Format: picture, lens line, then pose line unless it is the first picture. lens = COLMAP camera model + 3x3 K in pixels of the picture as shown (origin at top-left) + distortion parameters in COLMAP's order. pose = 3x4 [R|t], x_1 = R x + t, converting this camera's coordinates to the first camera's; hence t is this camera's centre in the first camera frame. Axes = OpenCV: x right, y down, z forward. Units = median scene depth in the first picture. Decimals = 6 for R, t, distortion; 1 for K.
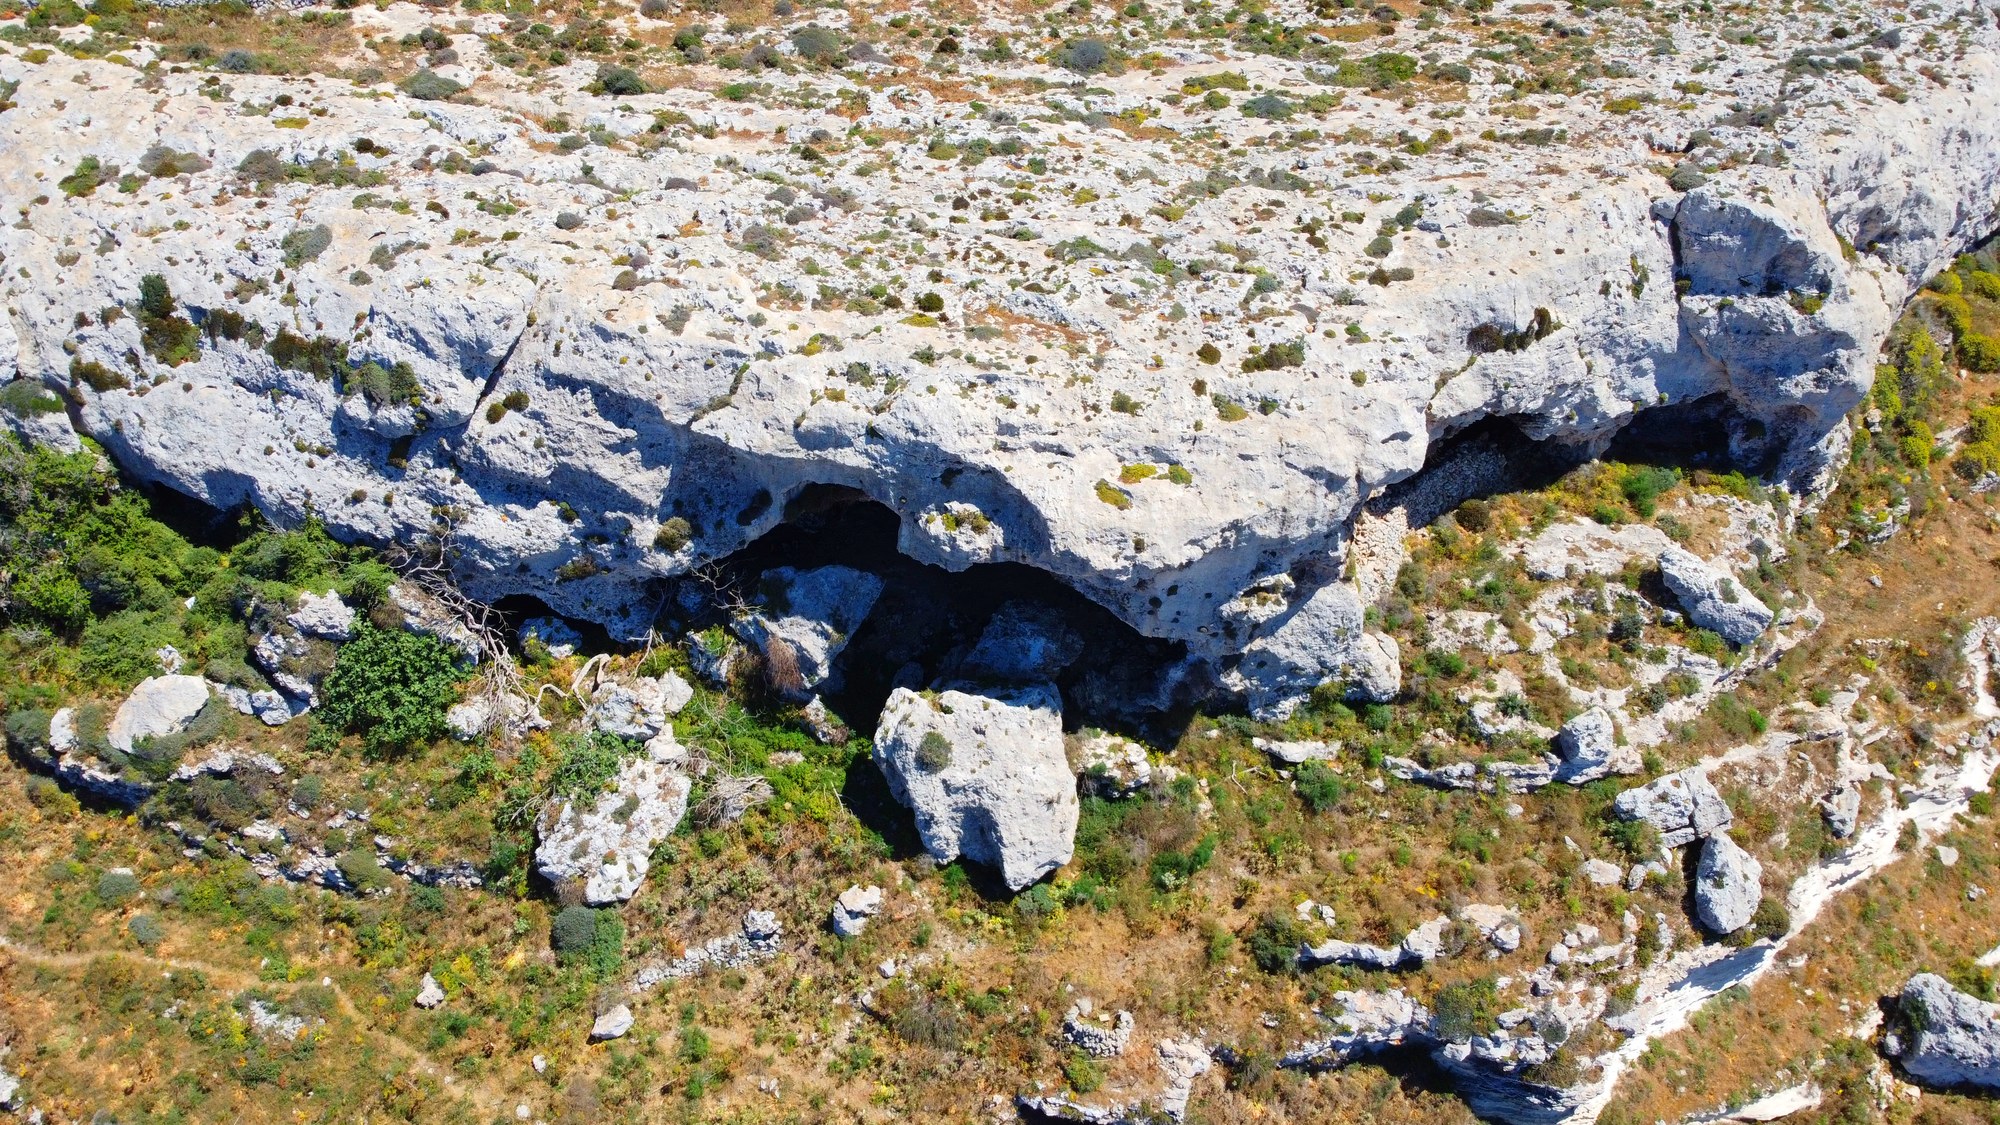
lens RADIAL K [[1507.9, 0, 1000.0], [0, 1507.9, 562.5], [0, 0, 1]] dist [0.005774, -0.005747]
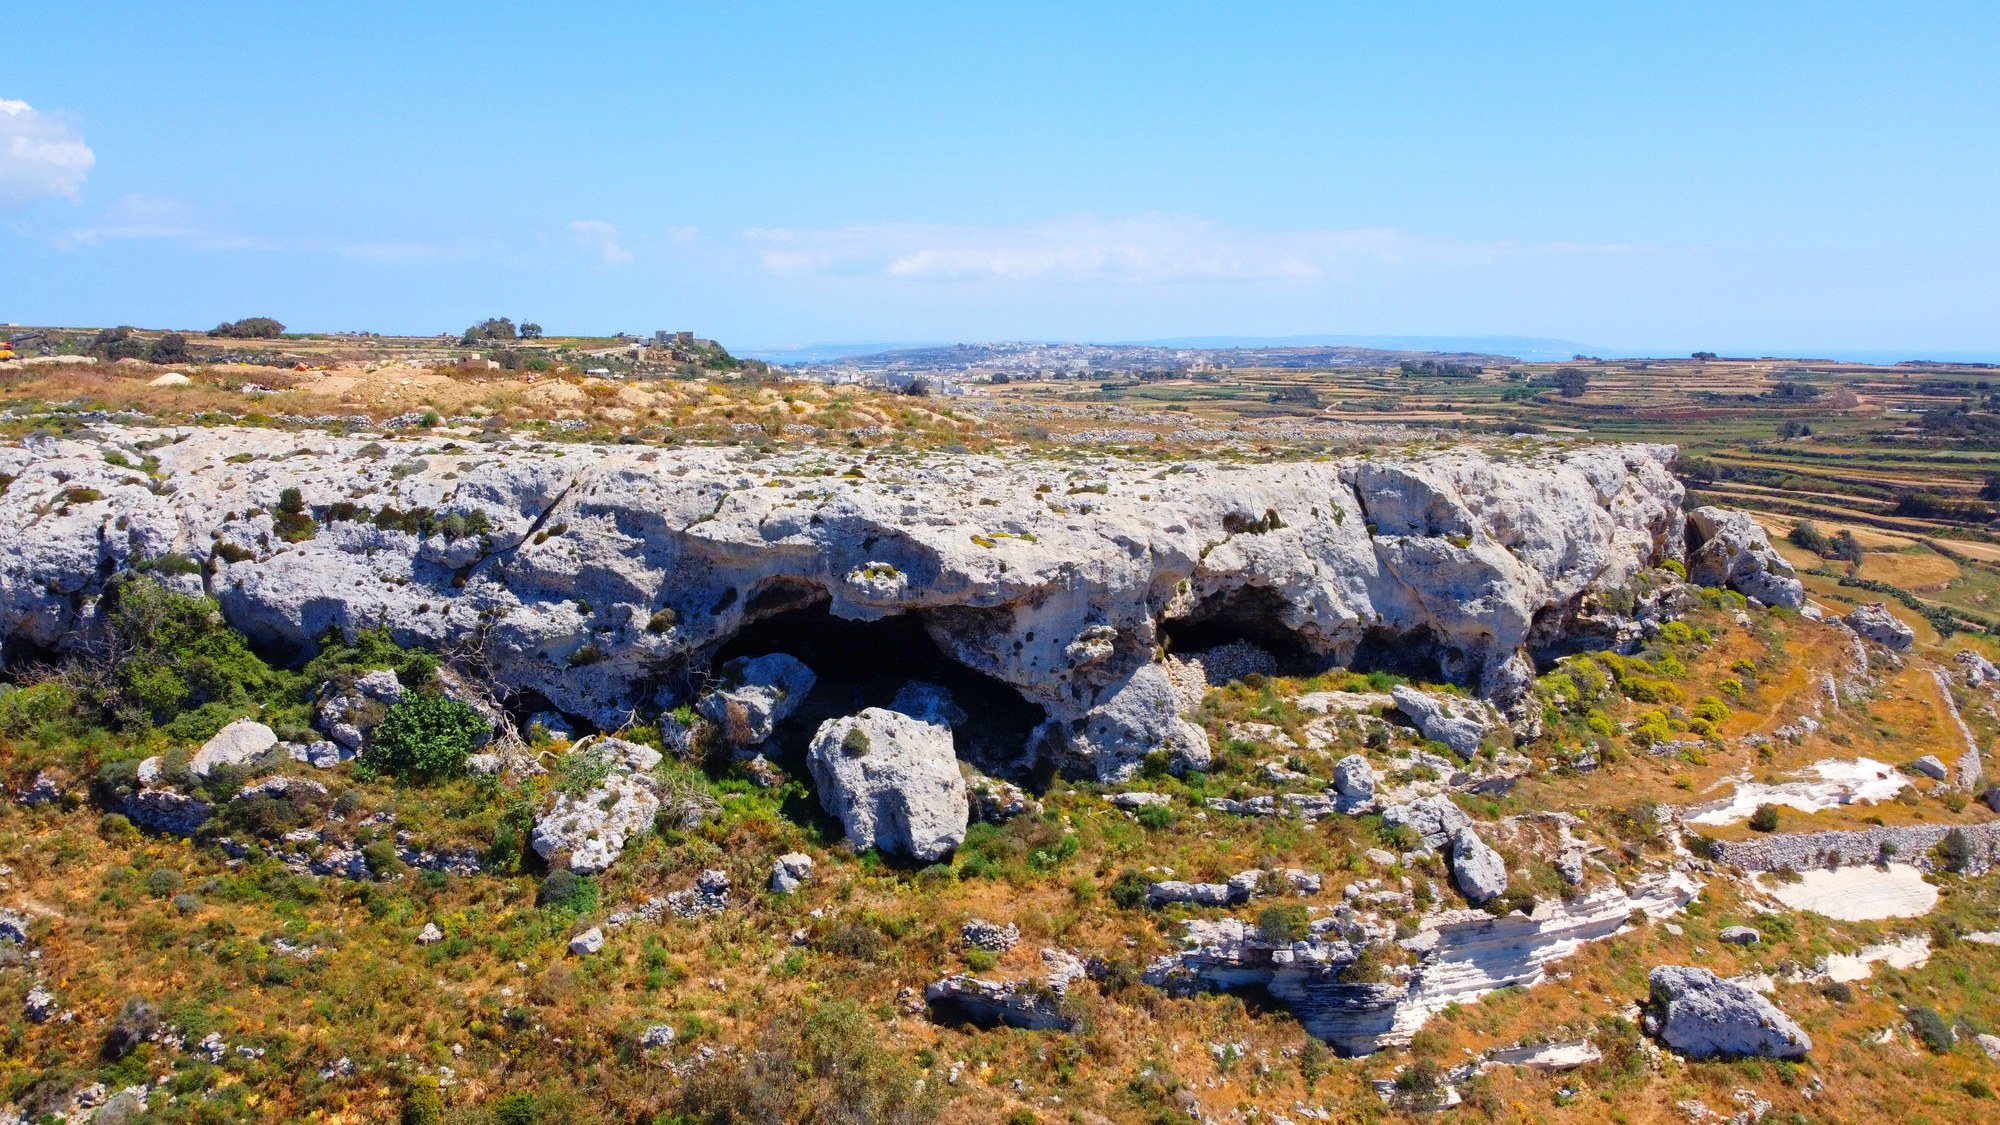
lens RADIAL K [[1507.9, 0, 1000.0], [0, 1507.9, 562.5], [0, 0, 1]] dist [0.005774, -0.005747]
pose [[0.996164, -0.002967, 0.087460, -0.032344], [0.050647, 0.834587, -0.548544, 0.695521], [-0.071365, 0.550869, 0.831535, -0.177377]]
